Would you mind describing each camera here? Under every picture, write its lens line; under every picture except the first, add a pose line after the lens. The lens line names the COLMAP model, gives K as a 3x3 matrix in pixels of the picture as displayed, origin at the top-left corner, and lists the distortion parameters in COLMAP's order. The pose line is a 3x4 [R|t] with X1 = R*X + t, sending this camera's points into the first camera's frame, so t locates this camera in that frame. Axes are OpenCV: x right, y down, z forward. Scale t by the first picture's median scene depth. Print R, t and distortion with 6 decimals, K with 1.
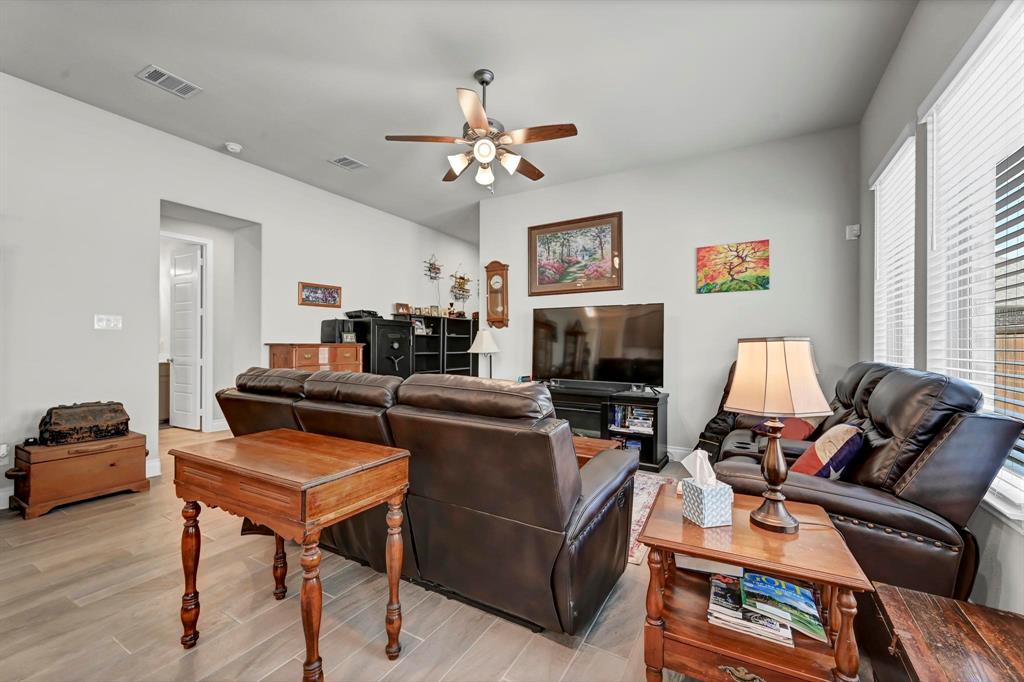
lens RADIAL K [[425.1, 0, 511.3], [0, 425.1, 340.6], [0, 0, 1]] dist [0.010439, 0.000175]
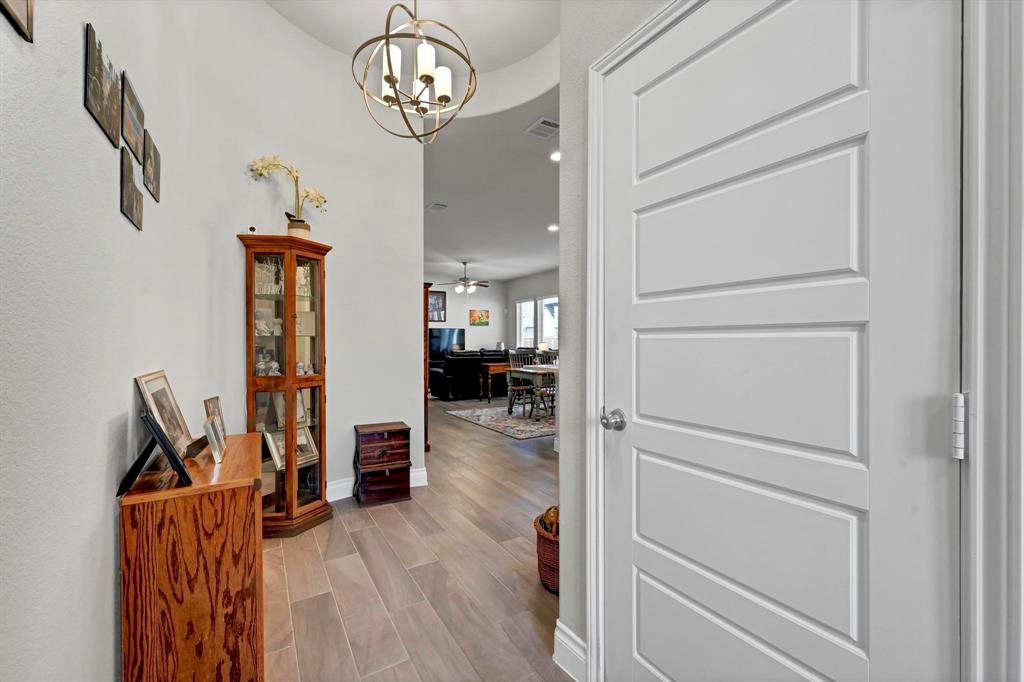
lens RADIAL K [[425.1, 0, 511.4], [0, 425.1, 342.5], [0, 0, 1]] dist [0.010439, 0.000175]
pose [[0.484693, -0.002835, 0.874680, -2.083280], [-0.006222, 0.999958, 0.006689, -0.018861], [-0.874662, -0.008684, 0.484655, -0.687949]]
